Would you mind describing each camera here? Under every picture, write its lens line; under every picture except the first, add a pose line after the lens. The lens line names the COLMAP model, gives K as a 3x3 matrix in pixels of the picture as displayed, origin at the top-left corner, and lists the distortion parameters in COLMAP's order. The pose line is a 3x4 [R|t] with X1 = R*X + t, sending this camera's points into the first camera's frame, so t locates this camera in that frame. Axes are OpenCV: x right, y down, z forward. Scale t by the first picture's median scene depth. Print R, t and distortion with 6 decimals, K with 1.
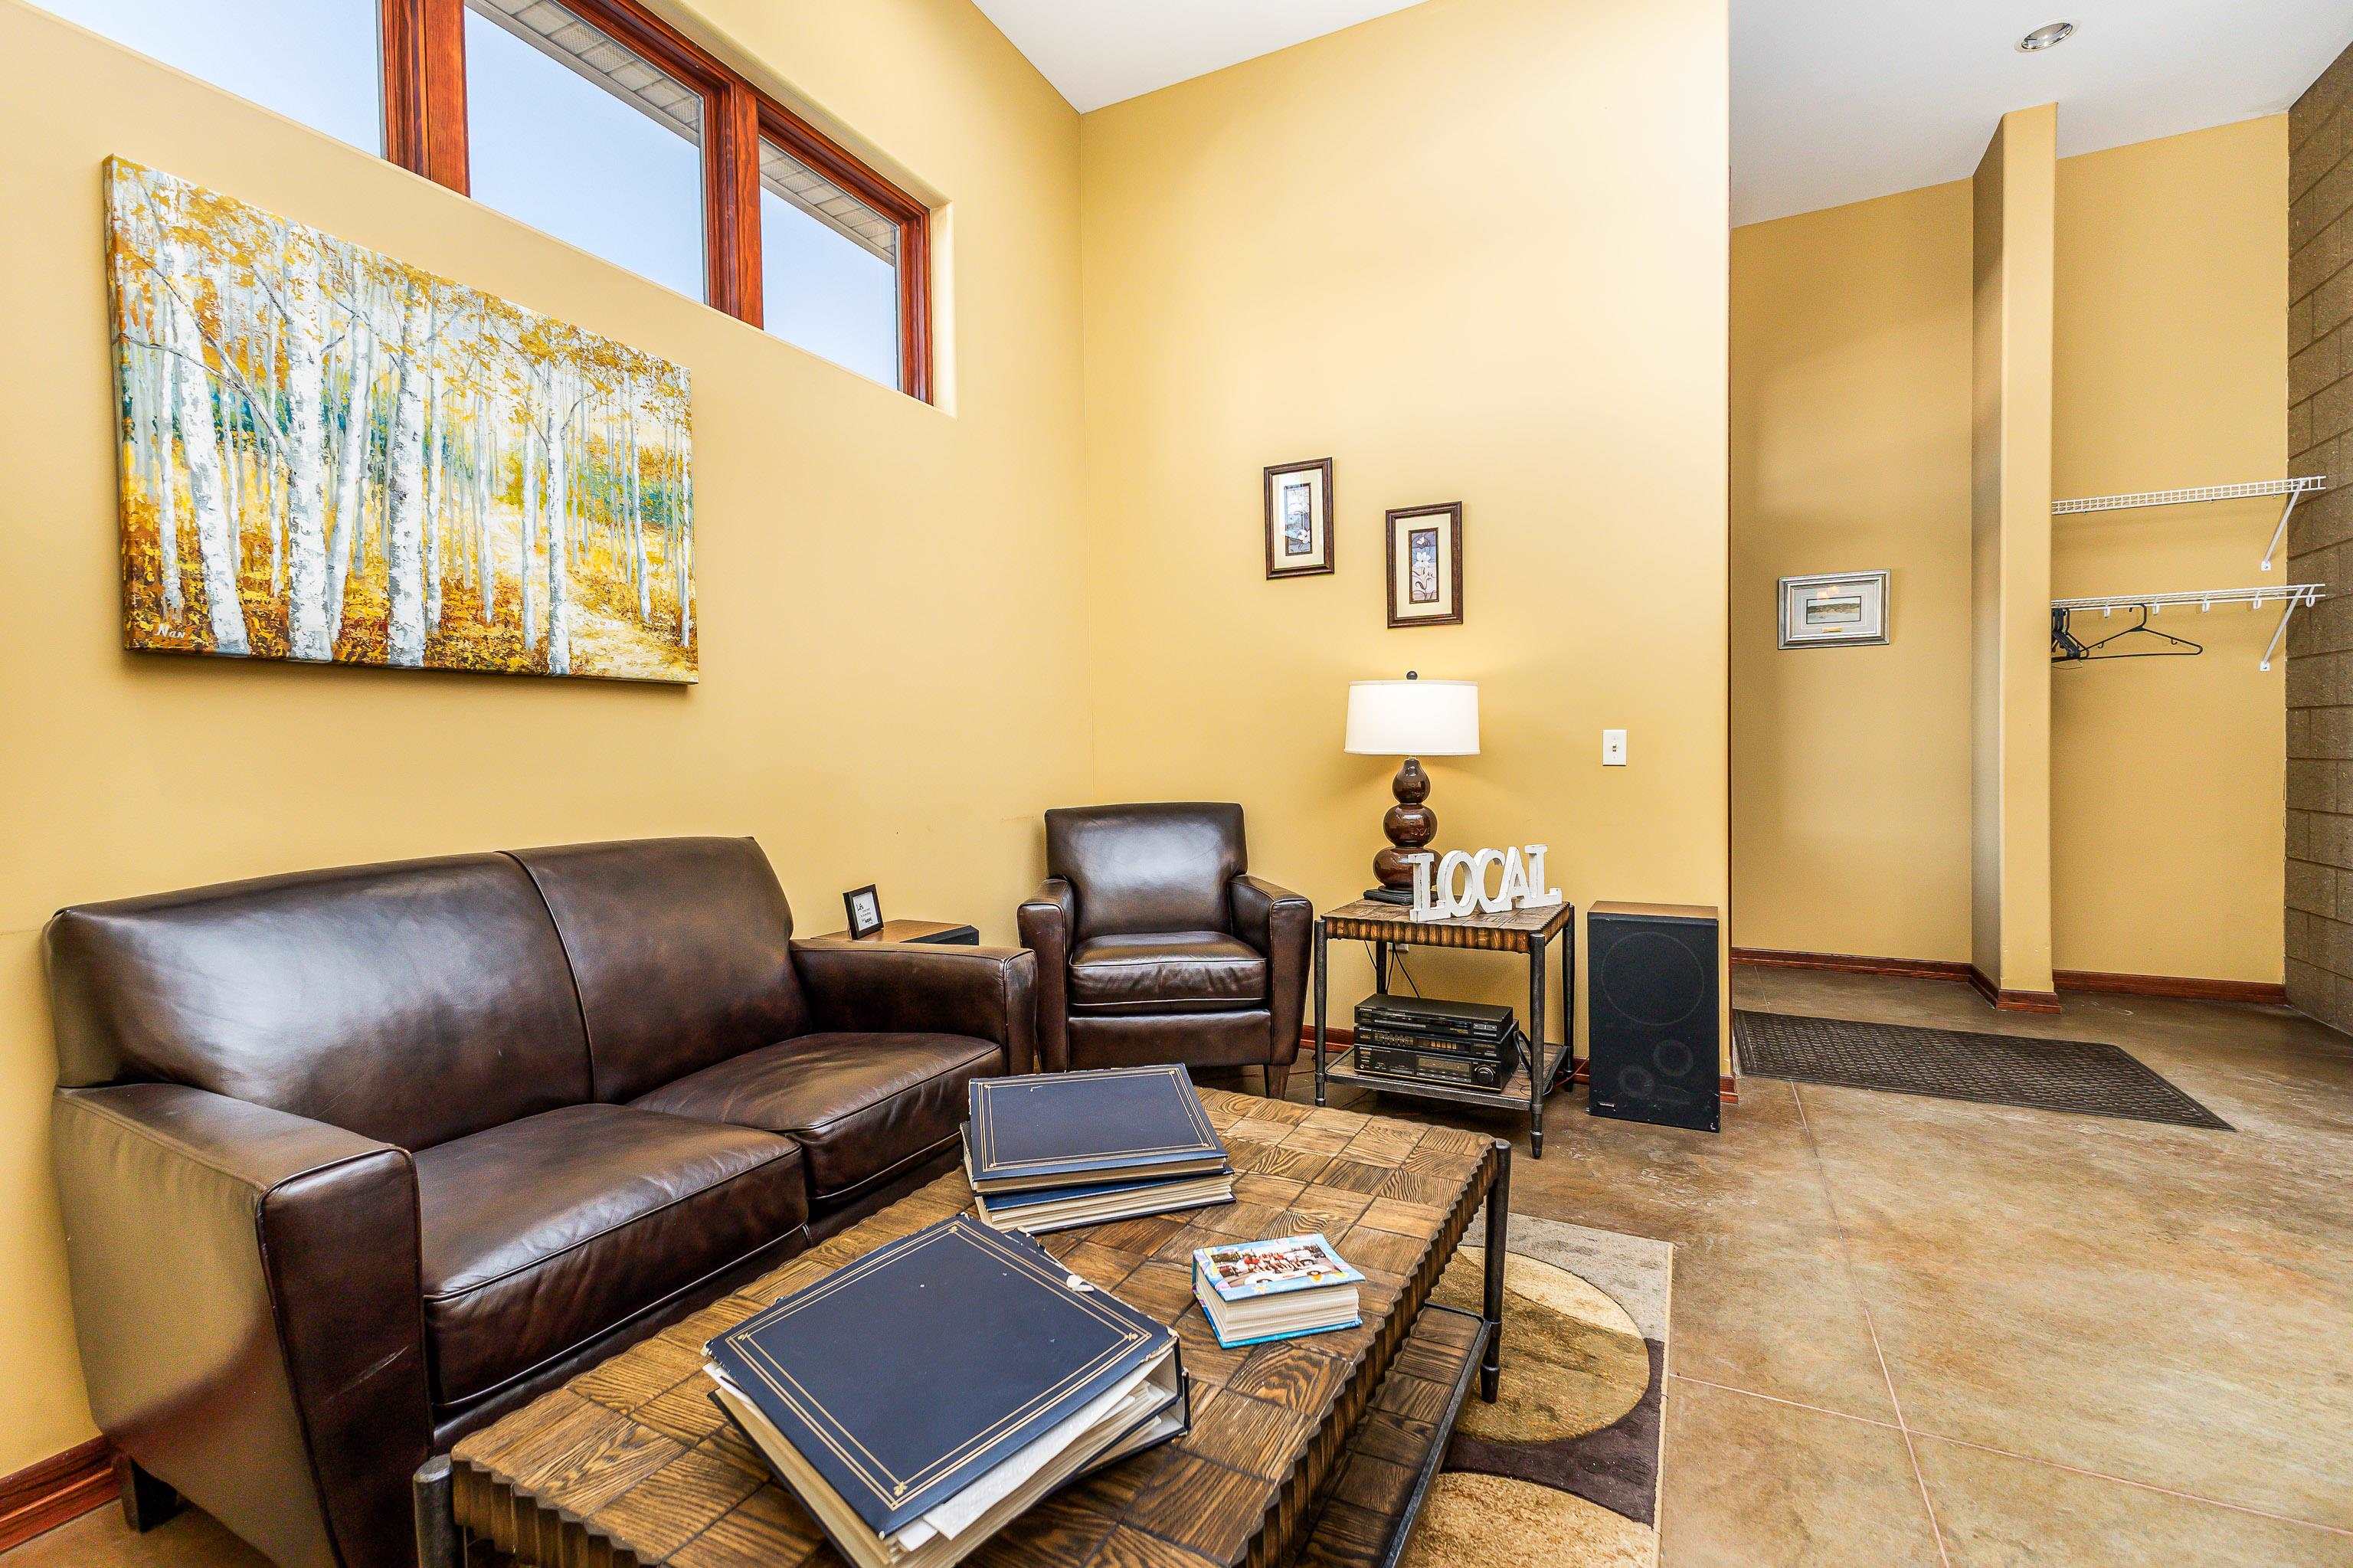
lens RADIAL K [[1042.4, 0, 1175.6], [0, 1042.4, 772.9], [0, 0, 1]] dist [0.008571, -0.000530]
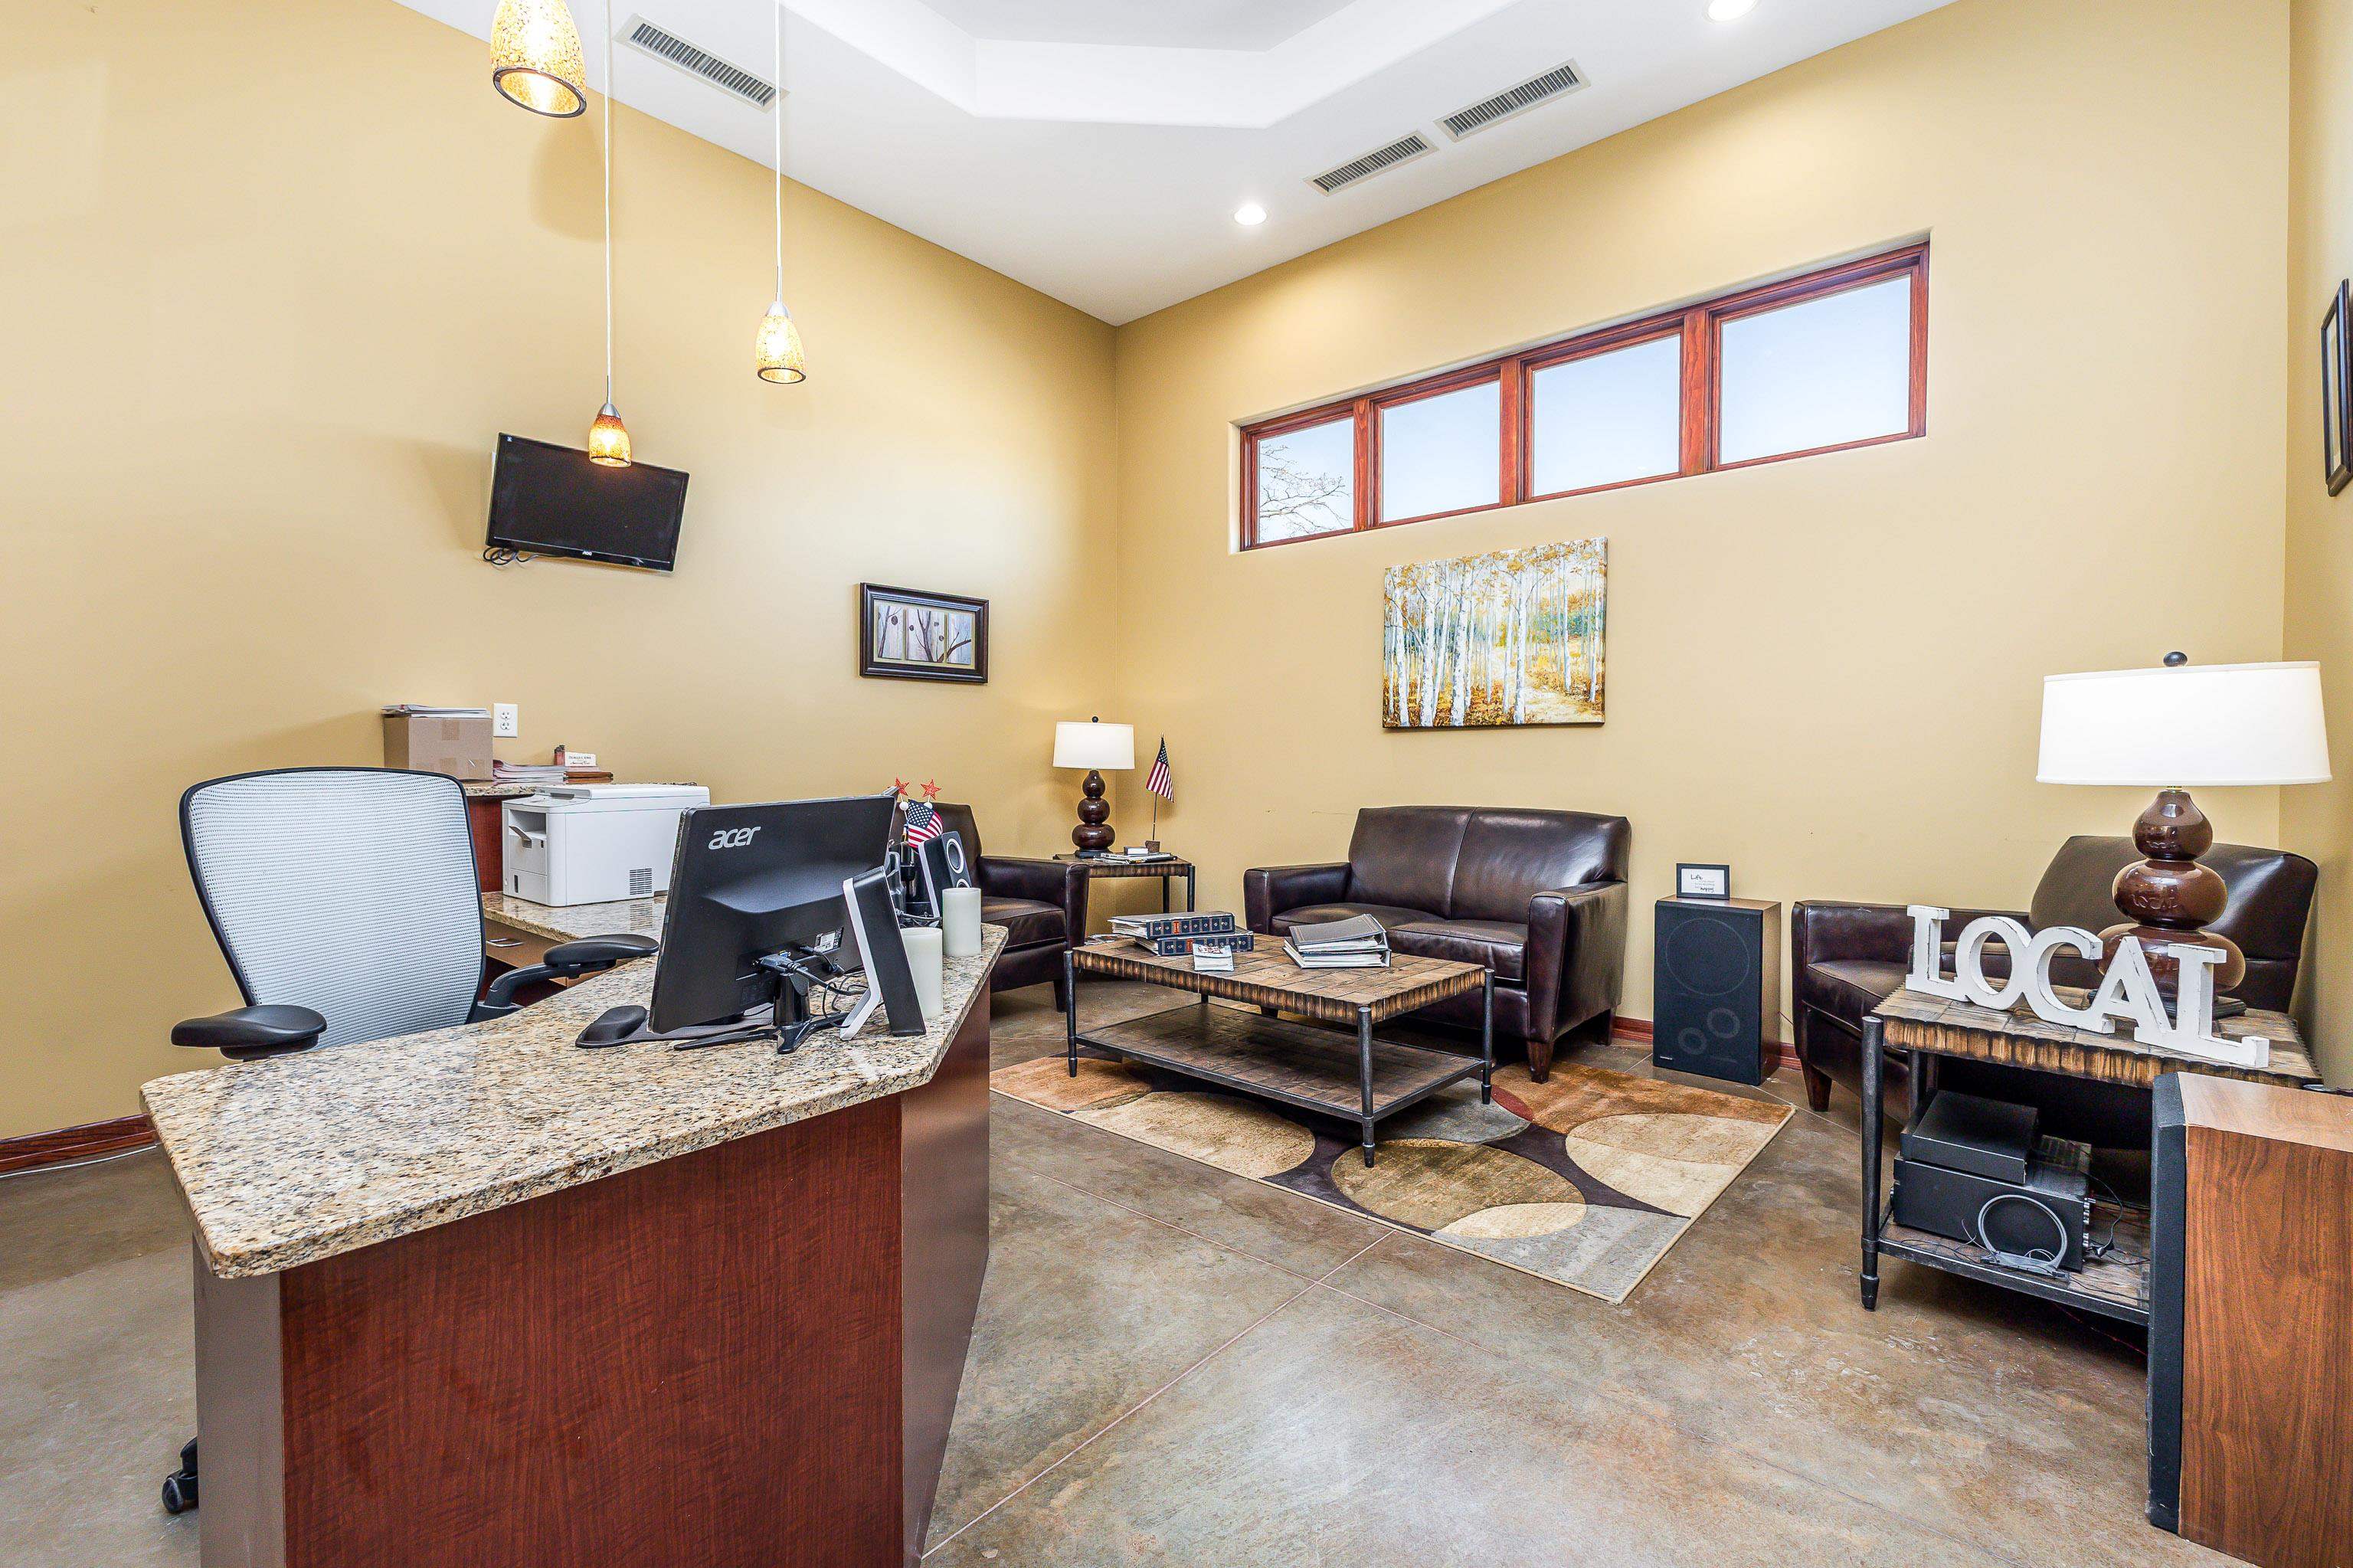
lens RADIAL K [[1042.4, 0, 1179.7], [0, 1042.4, 779.3], [0, 0, 1]] dist [0.008571, -0.000530]
pose [[-0.260918, 0.033116, -0.964793, 1.653488], [-0.014752, 0.999158, 0.038285, -0.058202], [0.965248, 0.024222, -0.260210, 0.955498]]
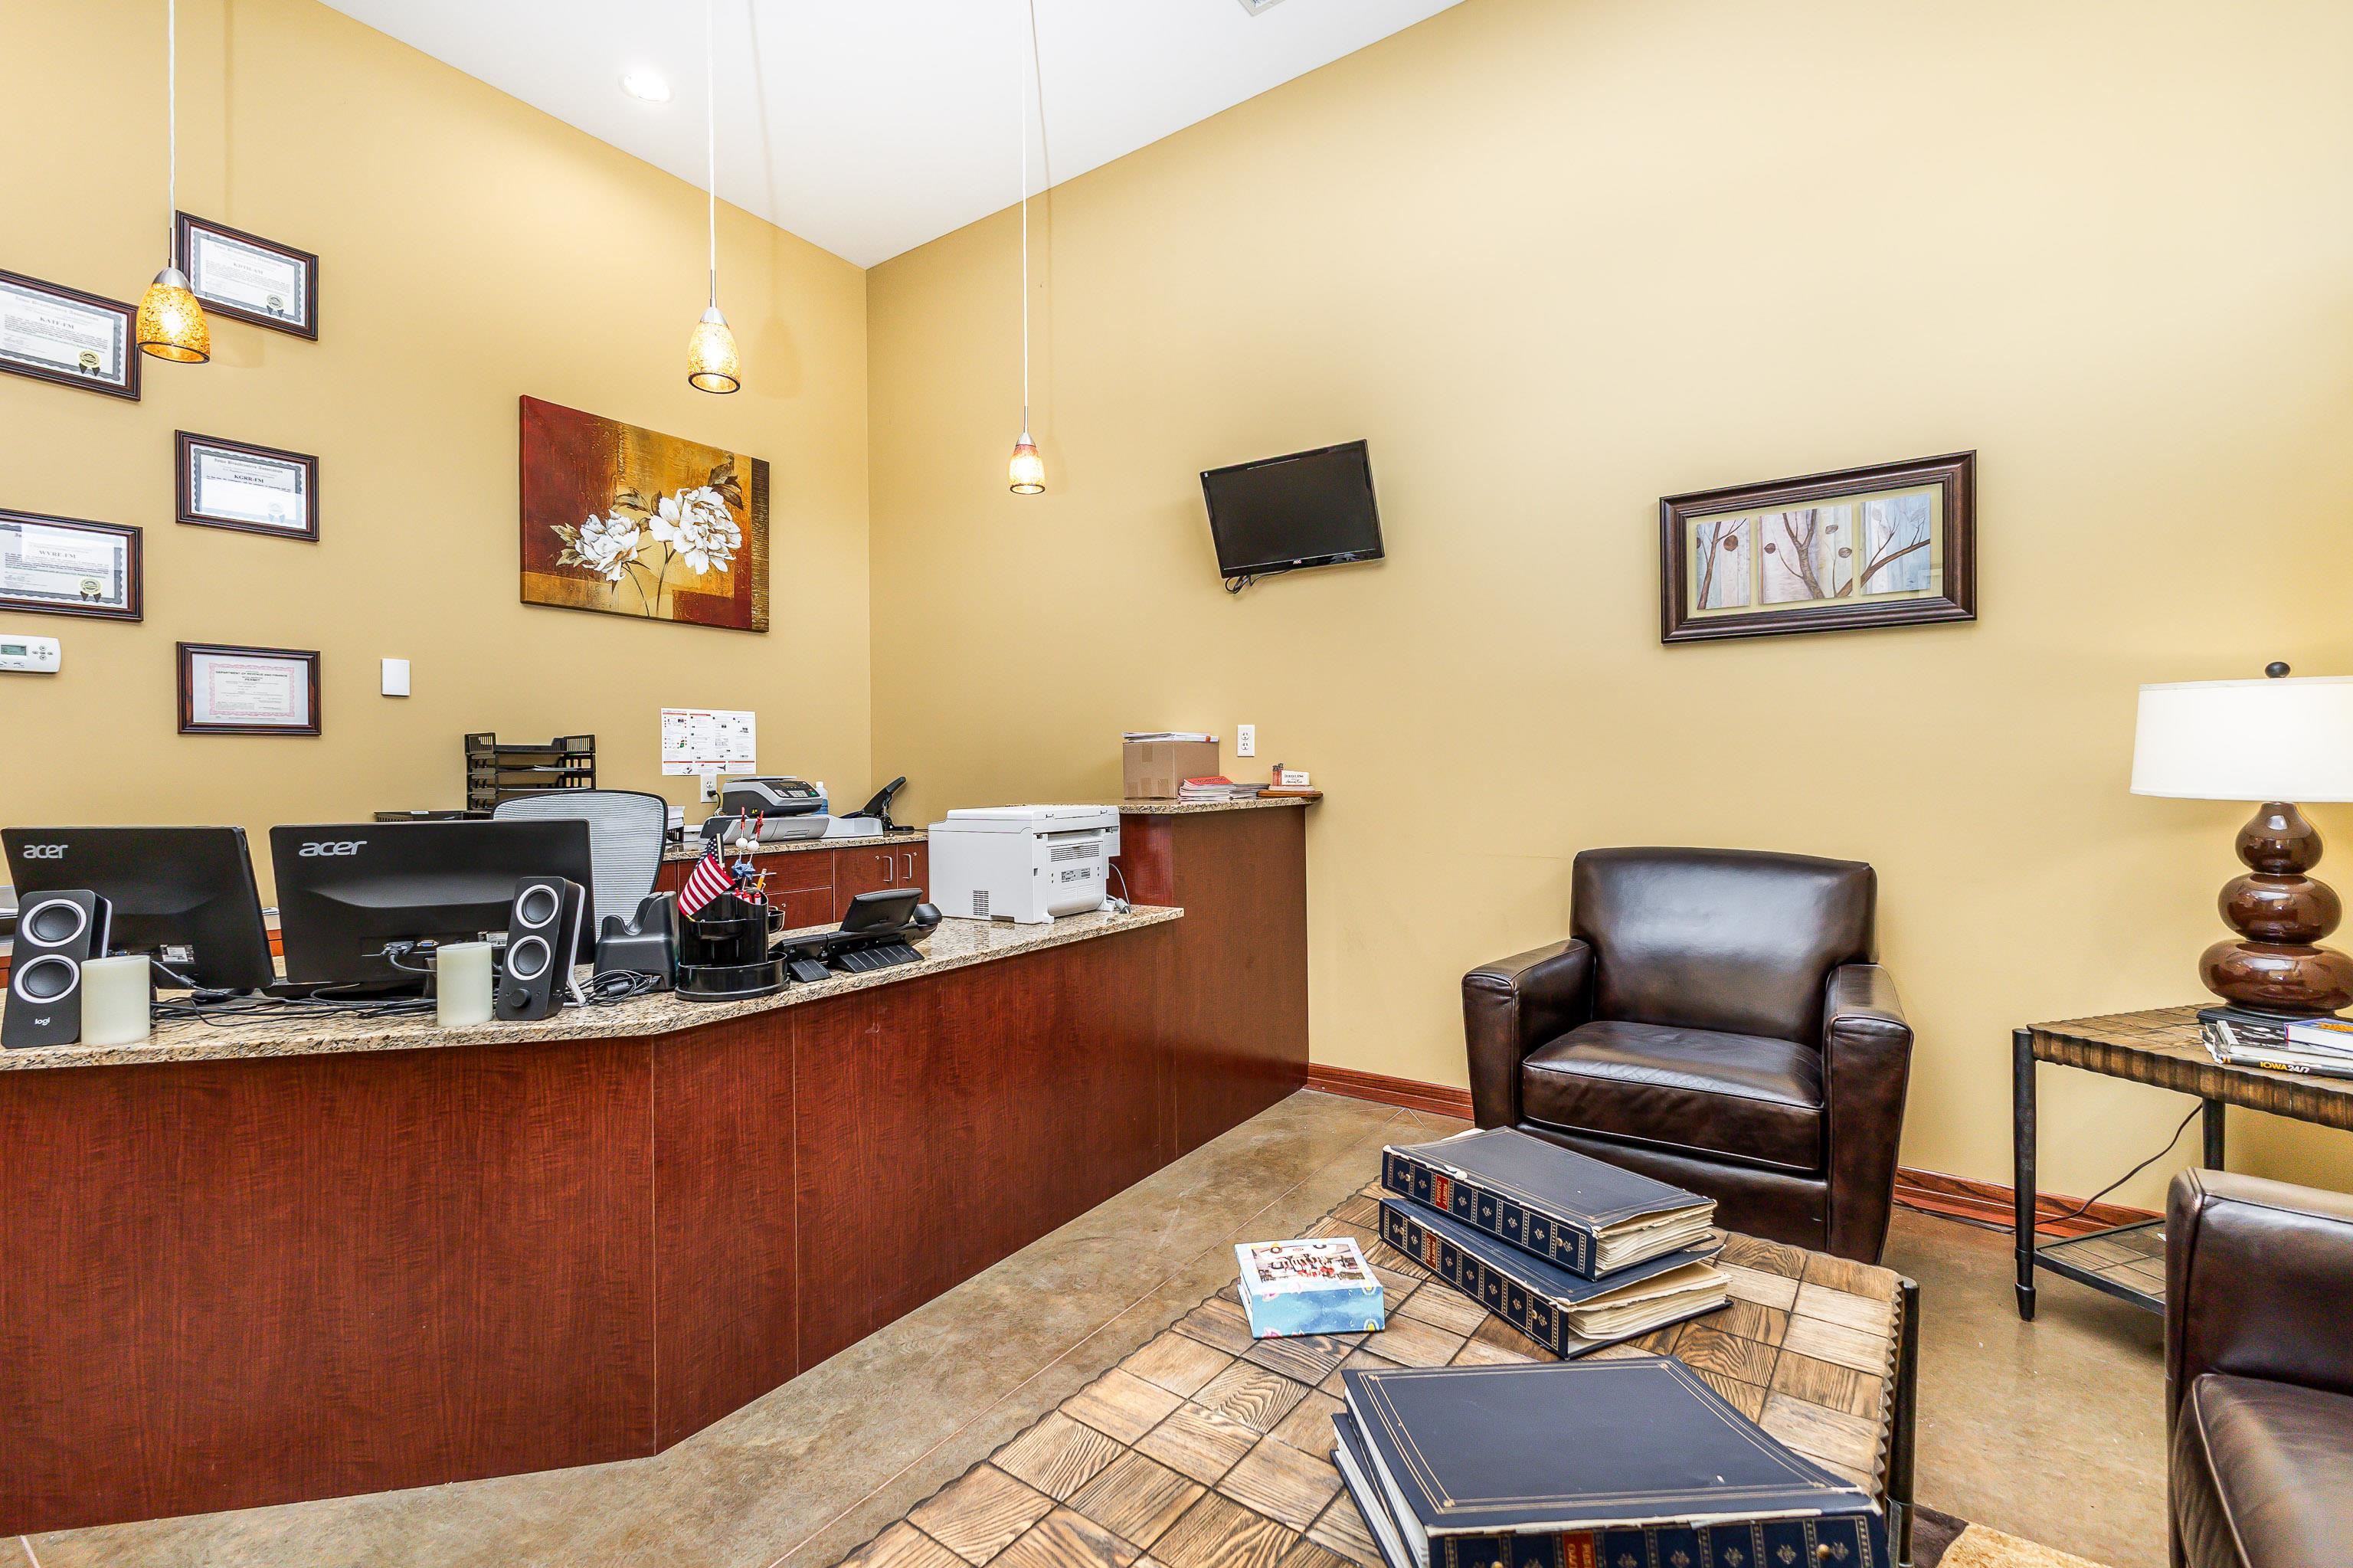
lens RADIAL K [[1042.4, 0, 1183.7], [0, 1042.4, 778.9], [0, 0, 1]] dist [0.008571, -0.000530]
pose [[-0.987794, 0.021211, 0.154313, 0.024054], [0.024777, 0.999468, 0.021223, -0.047469], [-0.153781, 0.024787, -0.987794, 1.231544]]
